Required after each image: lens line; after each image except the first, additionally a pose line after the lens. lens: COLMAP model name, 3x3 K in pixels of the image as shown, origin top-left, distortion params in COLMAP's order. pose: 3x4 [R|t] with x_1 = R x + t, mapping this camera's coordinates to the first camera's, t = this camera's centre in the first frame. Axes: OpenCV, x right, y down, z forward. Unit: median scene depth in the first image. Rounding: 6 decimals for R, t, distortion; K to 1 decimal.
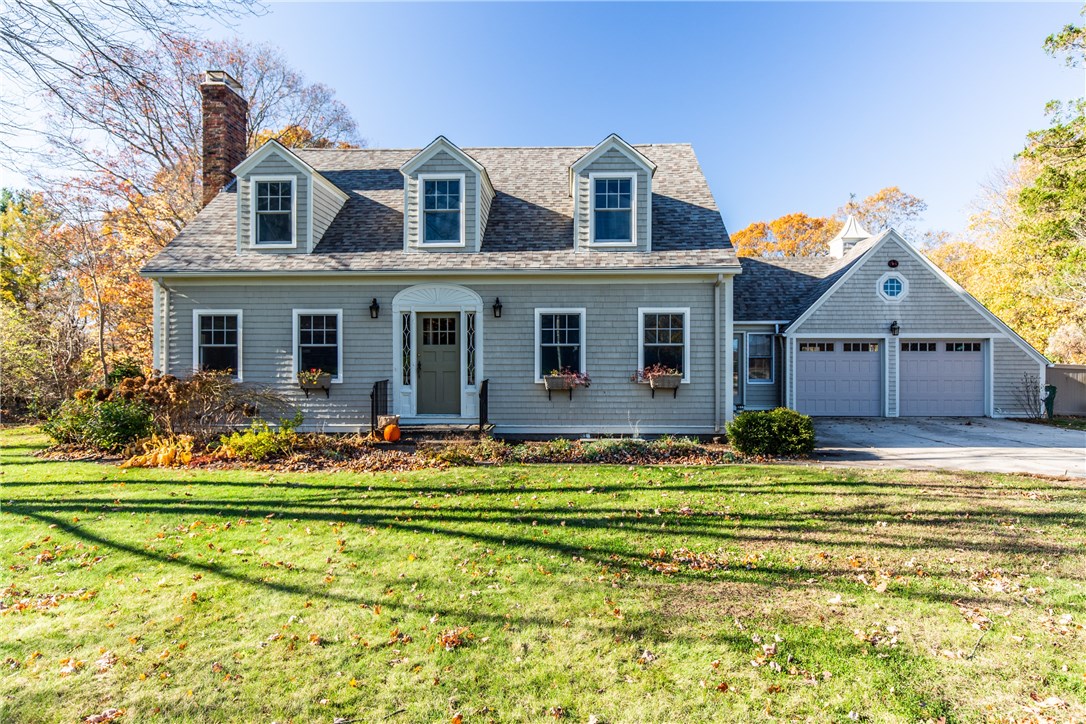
lens RADIAL K [[669.9, 0, 543.4], [0, 669.9, 358.0], [0, 0, 1]] dist [0.004644, -0.000096]
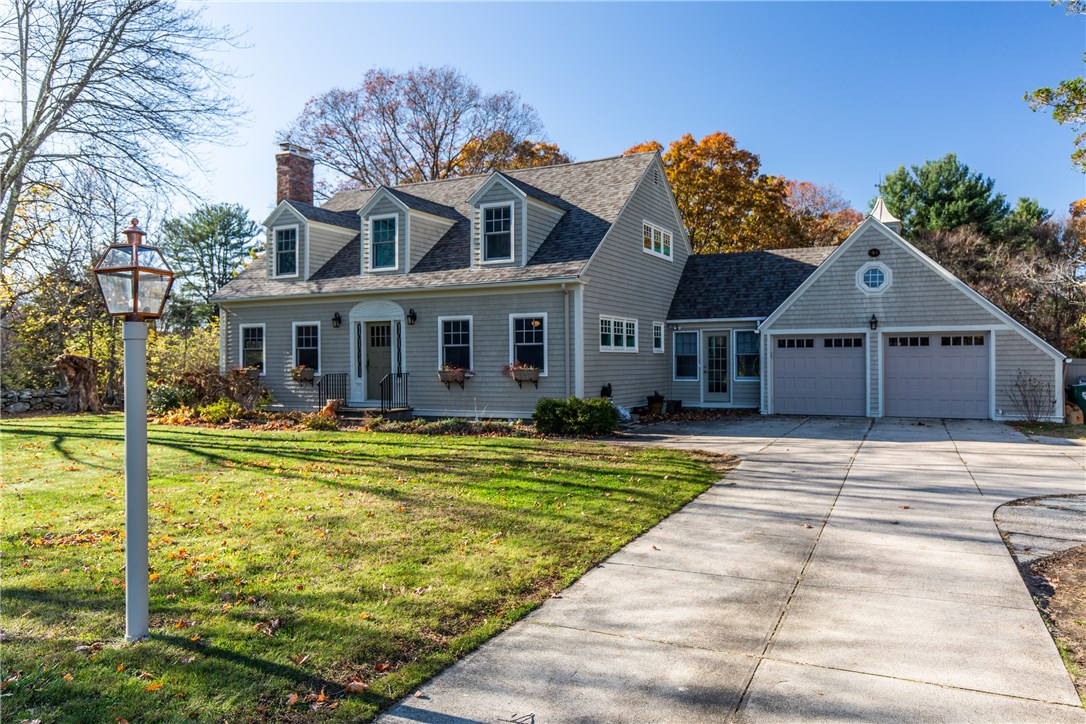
lens RADIAL K [[788.1, 0, 540.9], [0, 788.1, 363.1], [0, 0, 1]] dist [0.004469, 0.000806]
pose [[0.908750, -0.004050, -0.417322, 0.757236], [0.005472, 0.999983, 0.002211, 0.010718], [0.417306, -0.004293, 0.908756, -0.258659]]
